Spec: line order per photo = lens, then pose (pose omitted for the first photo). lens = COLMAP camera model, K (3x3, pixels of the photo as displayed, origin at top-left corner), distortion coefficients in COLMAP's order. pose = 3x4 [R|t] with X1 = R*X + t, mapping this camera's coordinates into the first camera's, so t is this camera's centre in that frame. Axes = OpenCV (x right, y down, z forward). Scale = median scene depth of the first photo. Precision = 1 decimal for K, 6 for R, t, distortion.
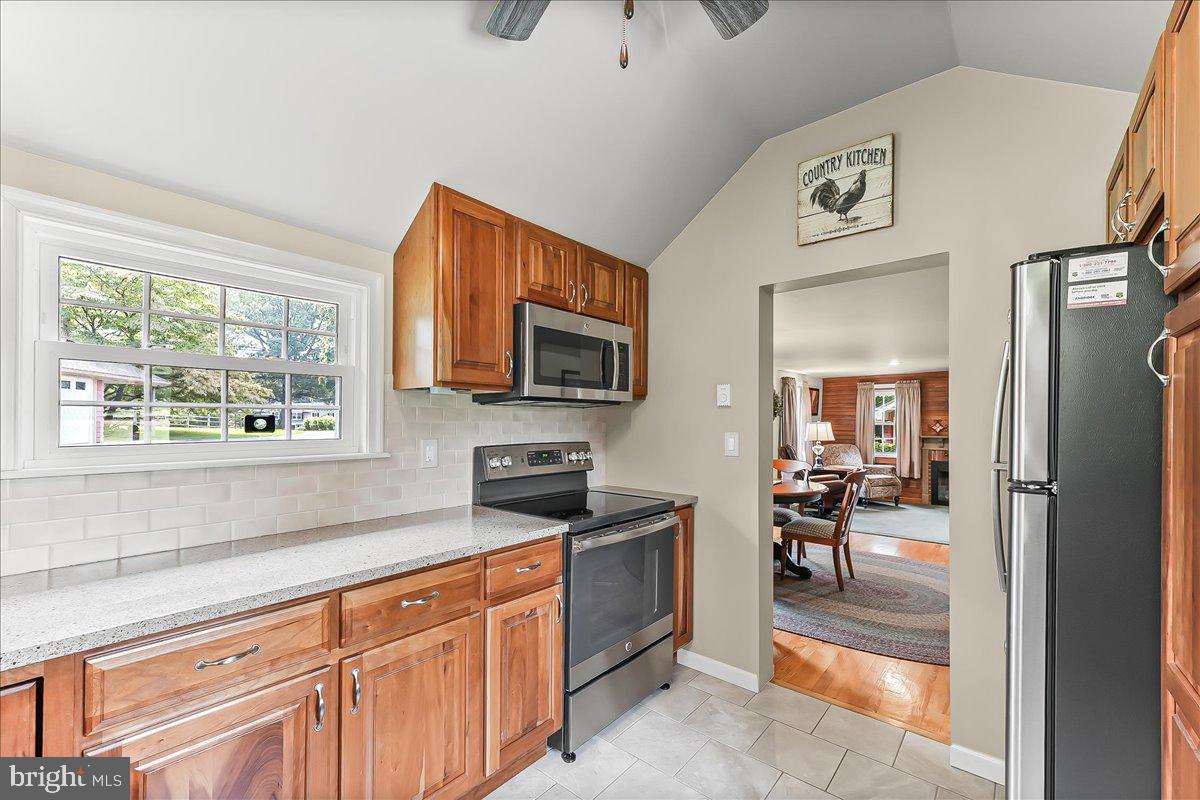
lens RADIAL K [[495.8, 0, 589.0], [0, 495.8, 421.5], [0, 0, 1]] dist [0.003922, -0.000246]
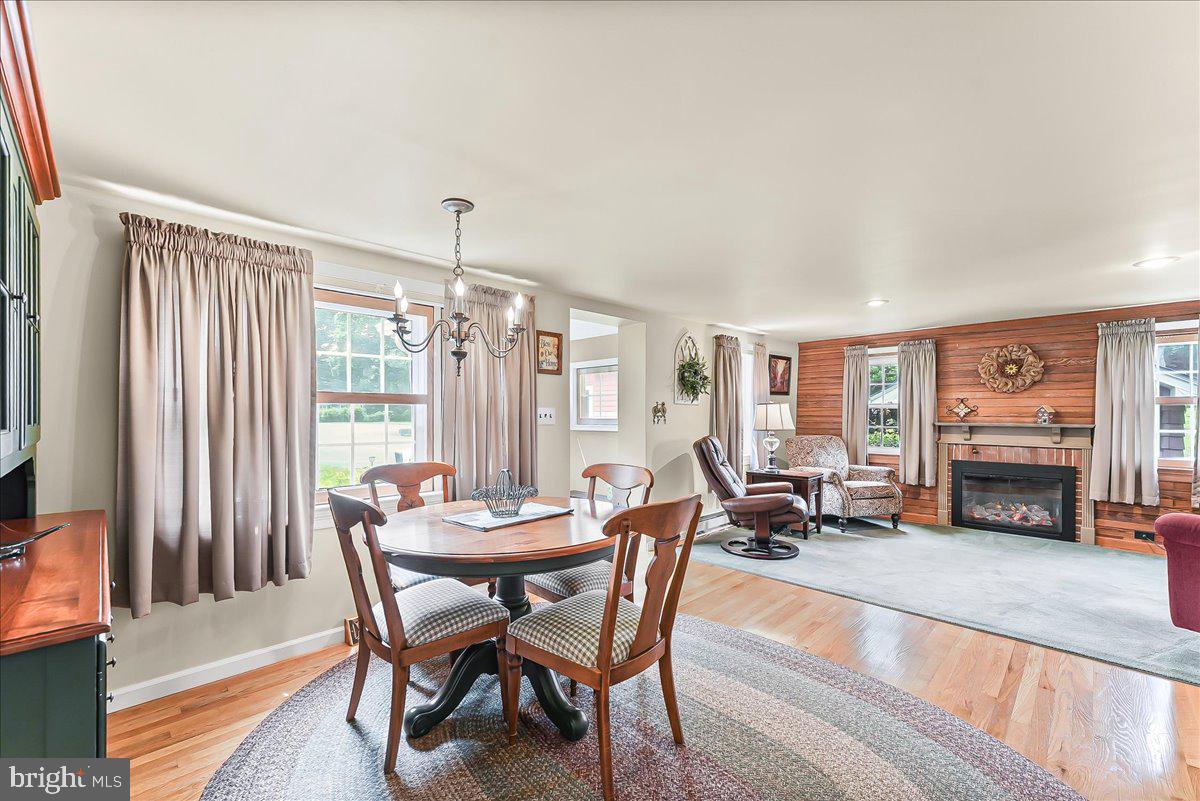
lens RADIAL K [[495.8, 0, 584.6], [0, 495.8, 418.7], [0, 0, 1]] dist [0.003922, -0.000246]
pose [[0.996291, -0.004385, -0.085933, 0.255920], [0.005147, 0.999949, 0.008650, 0.015446], [0.085890, -0.009060, 0.996263, 0.295485]]
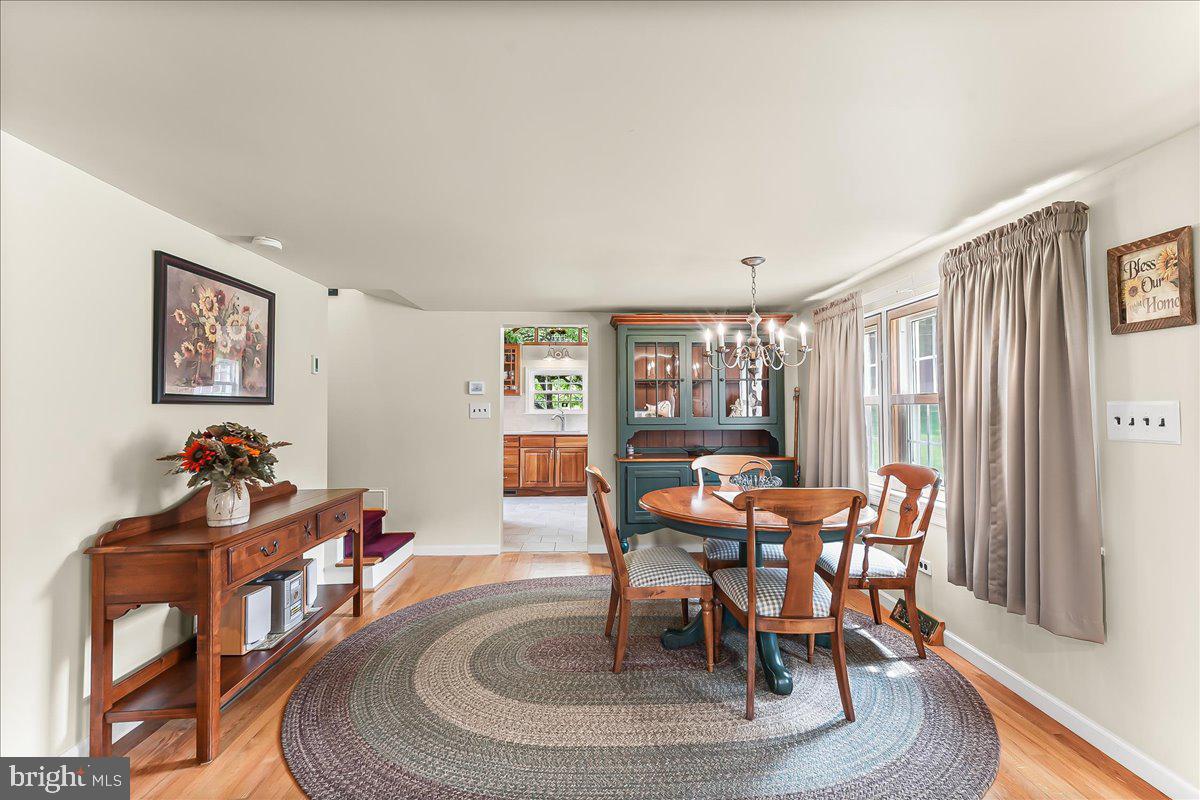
lens RADIAL K [[495.8, 0, 593.9], [0, 495.8, 407.3], [0, 0, 1]] dist [0.003922, -0.000246]
pose [[-0.737540, -0.007765, -0.675258, 0.498349], [-0.002943, 0.999961, -0.008284, 0.012940], [0.675297, -0.004123, -0.737535, 0.747379]]
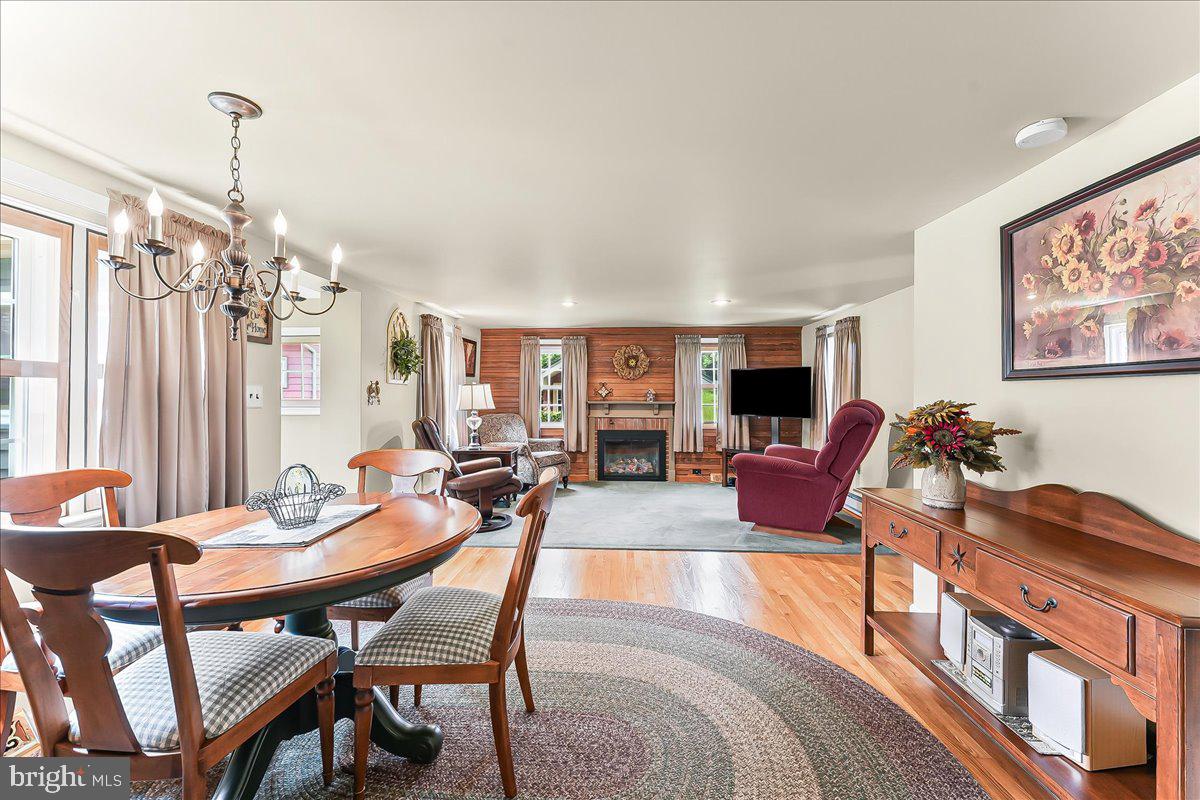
lens RADIAL K [[495.8, 0, 596.7], [0, 495.8, 388.7], [0, 0, 1]] dist [0.003922, -0.000246]
pose [[0.789322, 0.003340, 0.613970, 0.158127], [0.003537, 0.999944, -0.009986, 0.015604], [-0.613969, 0.010054, 0.789266, 0.318233]]
